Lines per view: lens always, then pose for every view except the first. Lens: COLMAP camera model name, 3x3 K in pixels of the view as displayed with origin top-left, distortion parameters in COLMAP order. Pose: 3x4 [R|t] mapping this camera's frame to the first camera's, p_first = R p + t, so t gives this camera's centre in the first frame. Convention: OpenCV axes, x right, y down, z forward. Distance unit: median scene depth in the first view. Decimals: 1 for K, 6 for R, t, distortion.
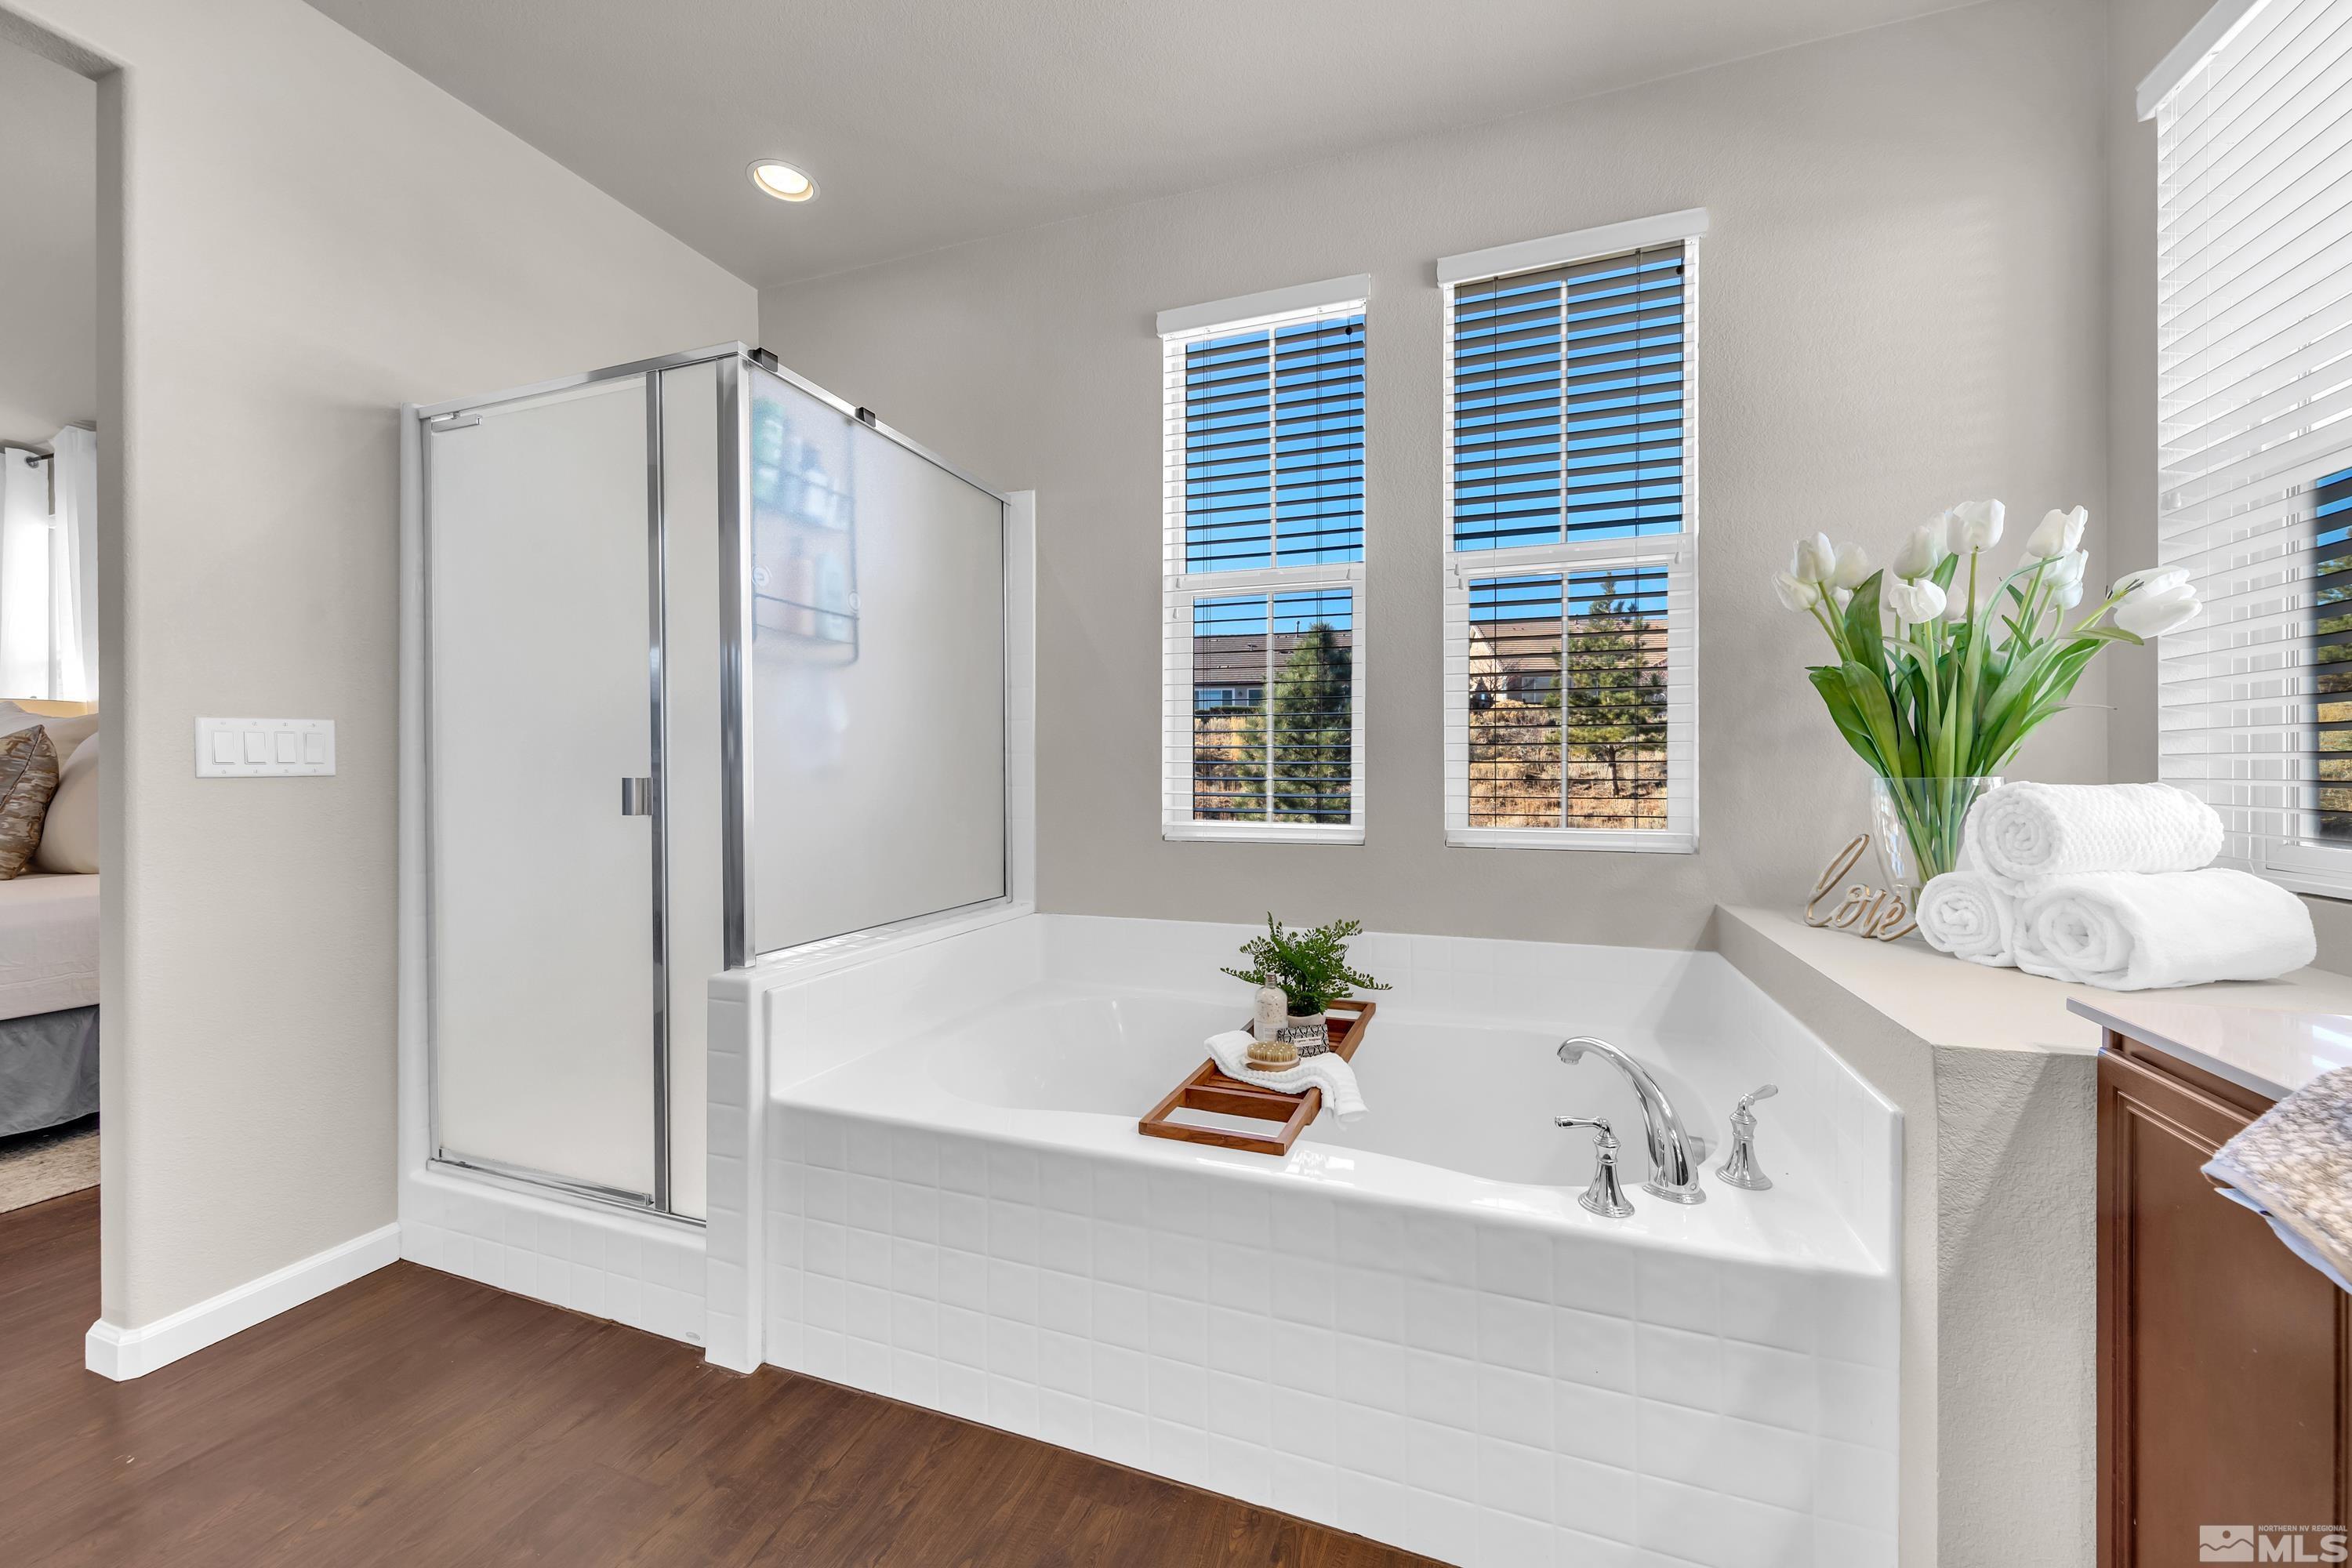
lens RADIAL K [[889.6, 0, 1179.0], [0, 889.6, 771.4], [0, 0, 1]] dist [0.007545, -0.000078]
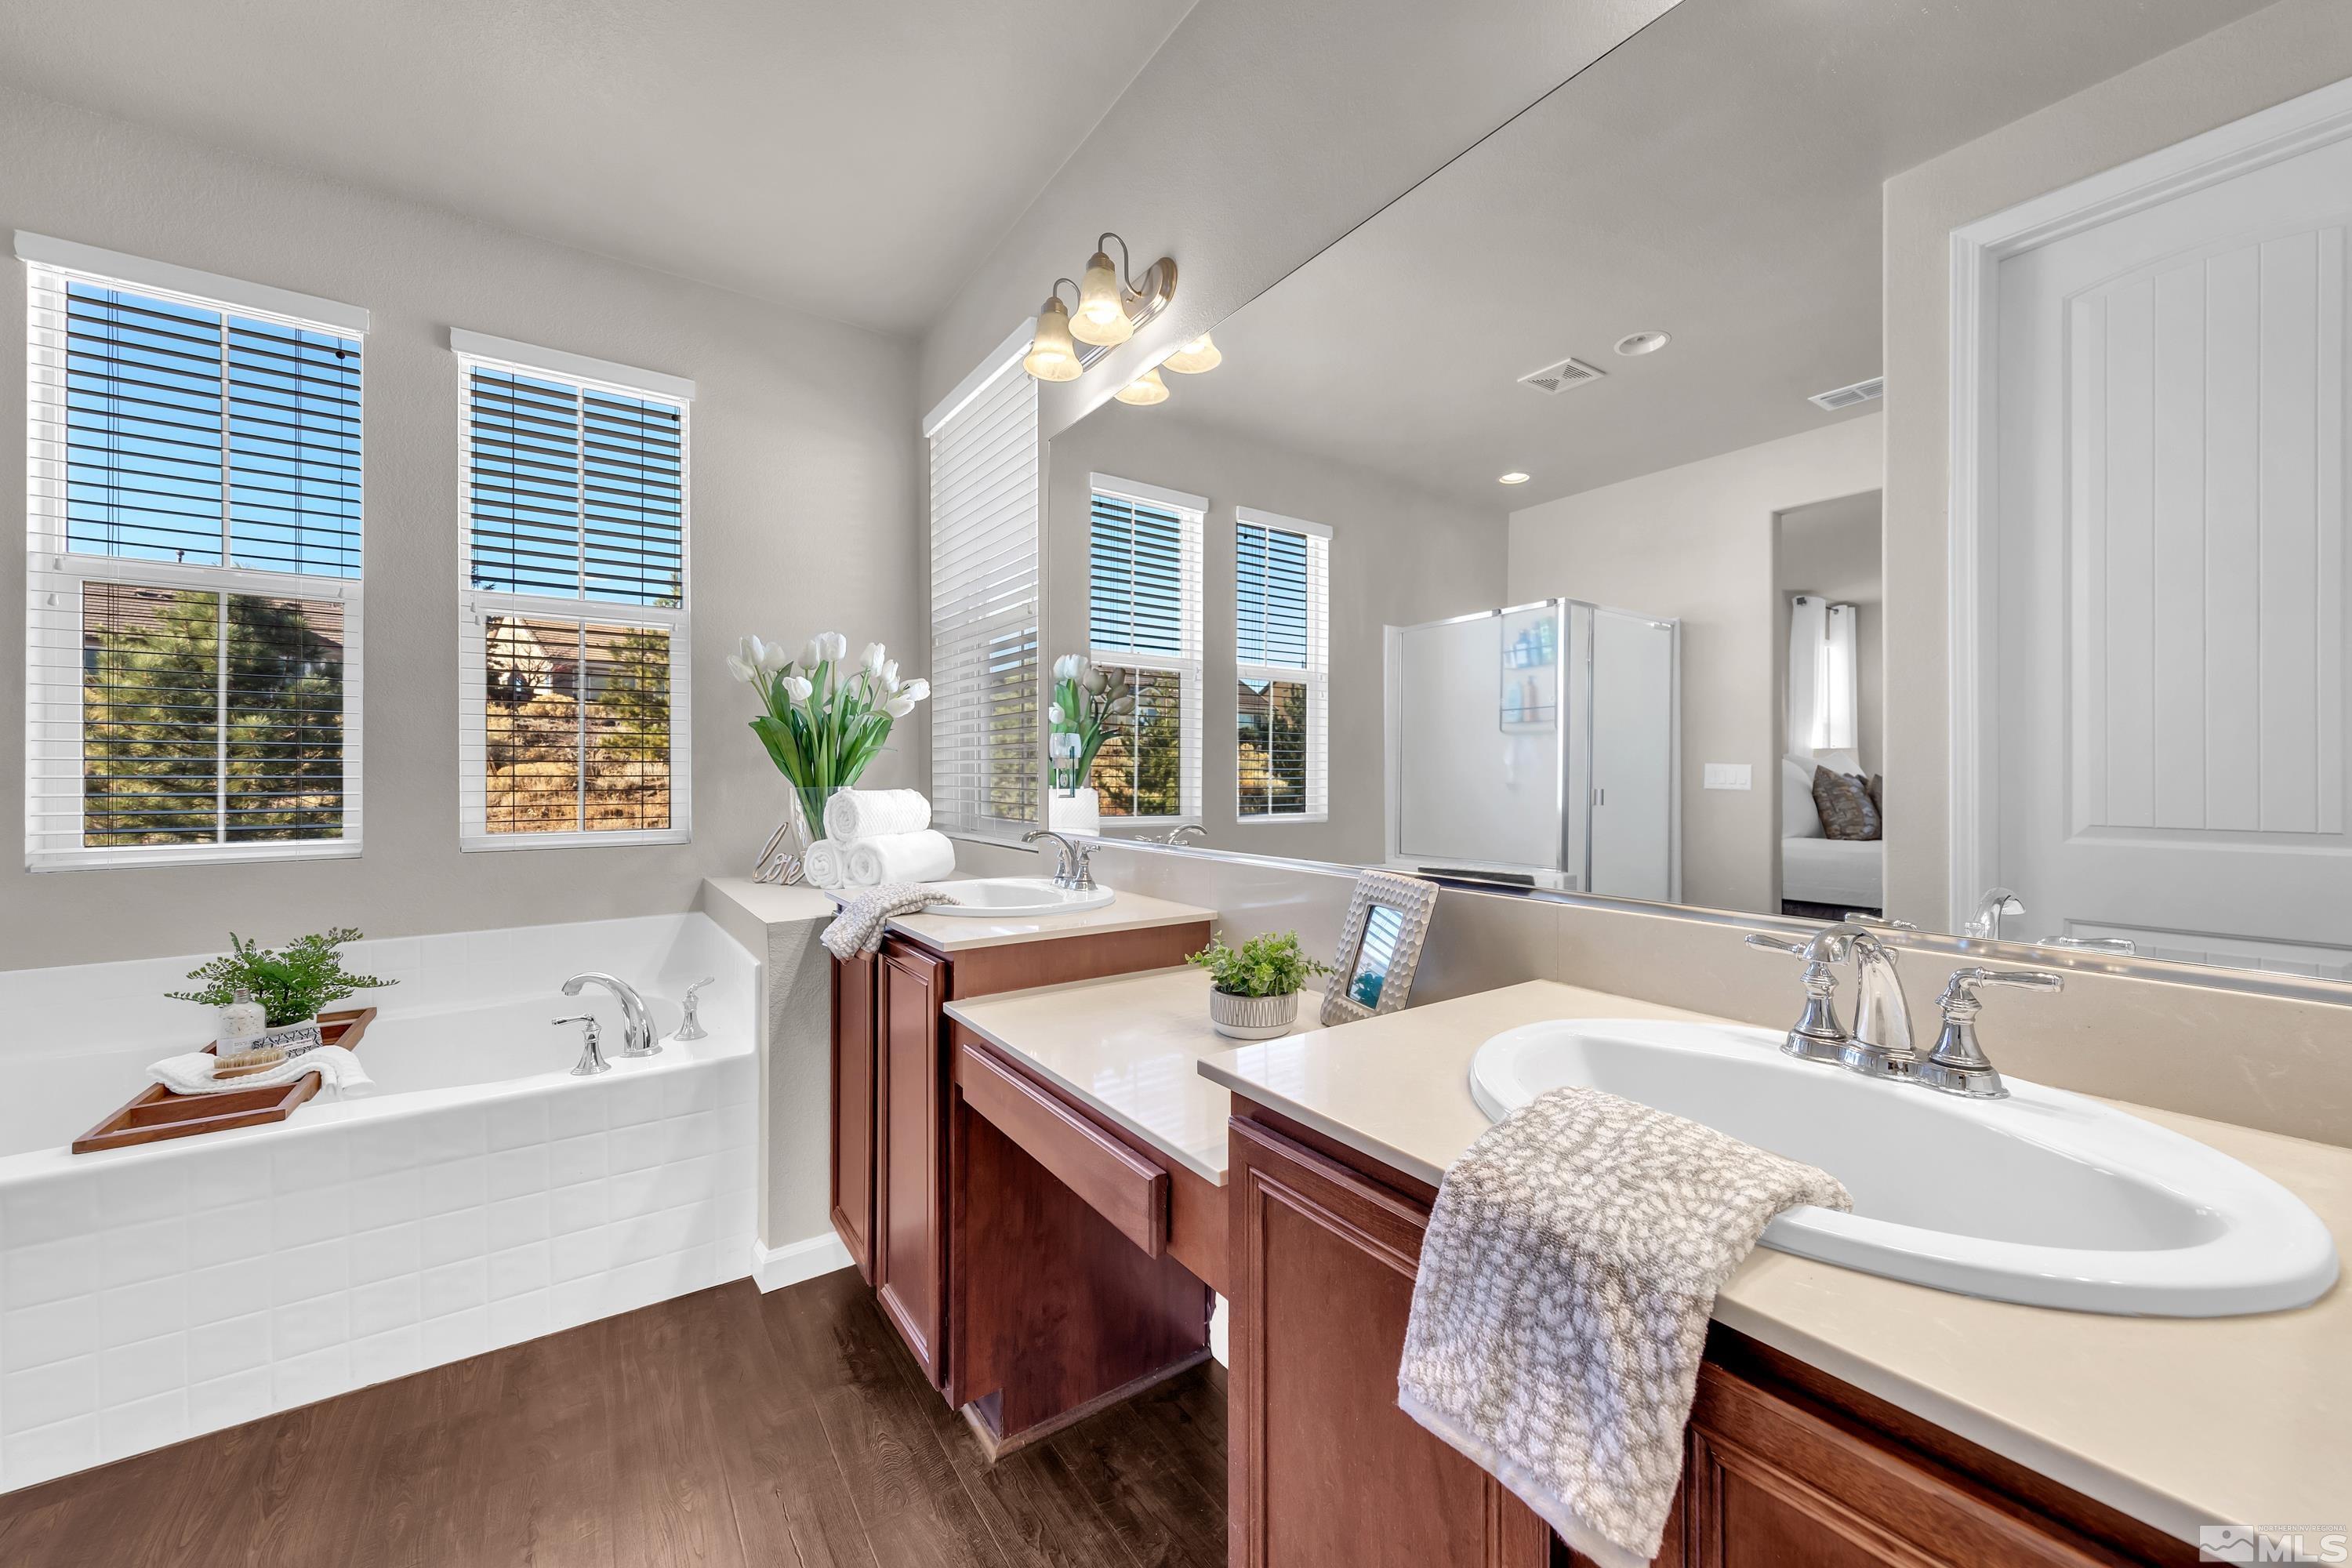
lens RADIAL K [[889.6, 0, 1212.6], [0, 889.6, 770.4], [0, 0, 1]] dist [0.007545, -0.000078]
pose [[0.549284, 0.002274, 0.835633, -0.148648], [0.003350, 0.999982, -0.004923, -0.012670], [-0.835629, 0.005503, 0.549266, -0.496867]]
